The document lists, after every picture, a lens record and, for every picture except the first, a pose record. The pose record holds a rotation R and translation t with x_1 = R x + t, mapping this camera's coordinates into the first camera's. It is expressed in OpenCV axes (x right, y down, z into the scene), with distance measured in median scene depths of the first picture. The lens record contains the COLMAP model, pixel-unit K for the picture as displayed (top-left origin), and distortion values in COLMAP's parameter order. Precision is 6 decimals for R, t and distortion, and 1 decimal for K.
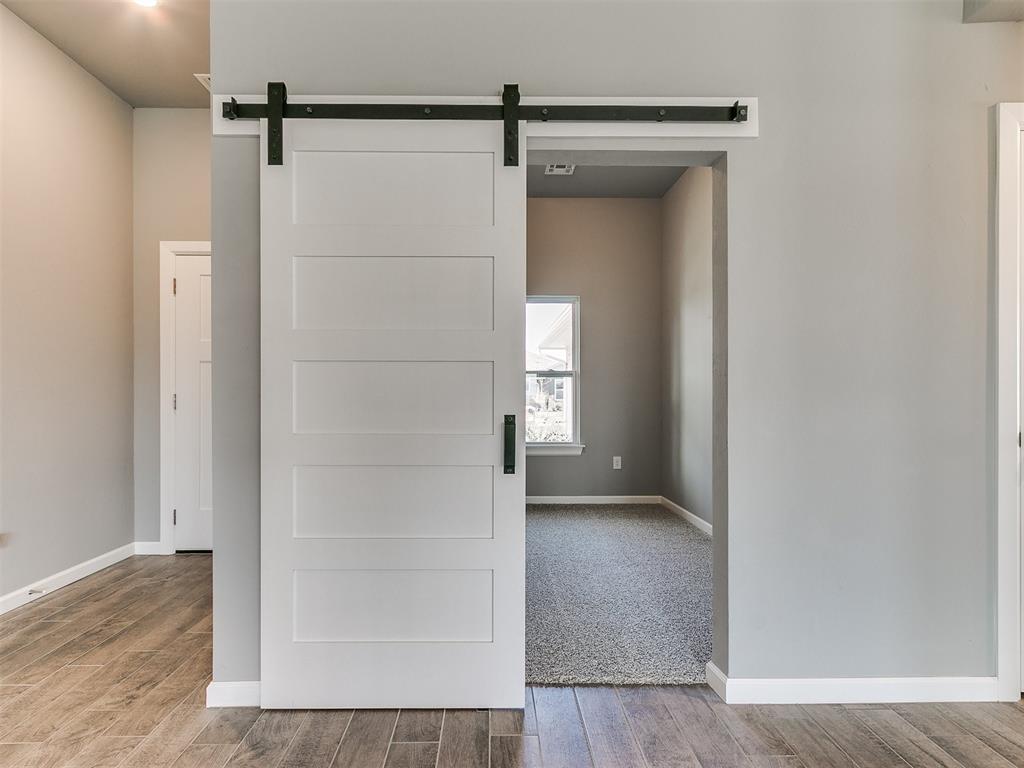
lens RADIAL K [[529.3, 0, 498.3], [0, 529.3, 396.4], [0, 0, 1]] dist [0.012357, -0.009314]
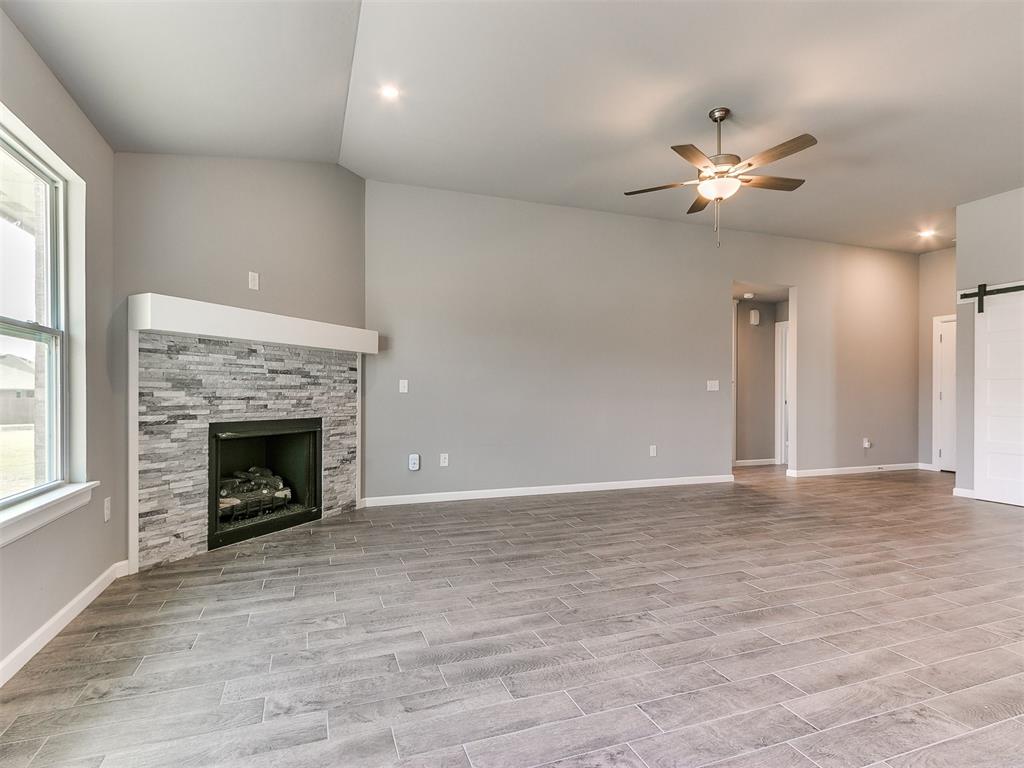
lens RADIAL K [[529.3, 0, 498.3], [0, 529.3, 396.4], [0, 0, 1]] dist [0.012357, -0.009314]
pose [[0.329047, 0.005999, -0.944294, 1.460747], [-0.003977, 0.999980, 0.004966, 0.022764], [0.944305, 0.002122, 0.329065, -2.453612]]
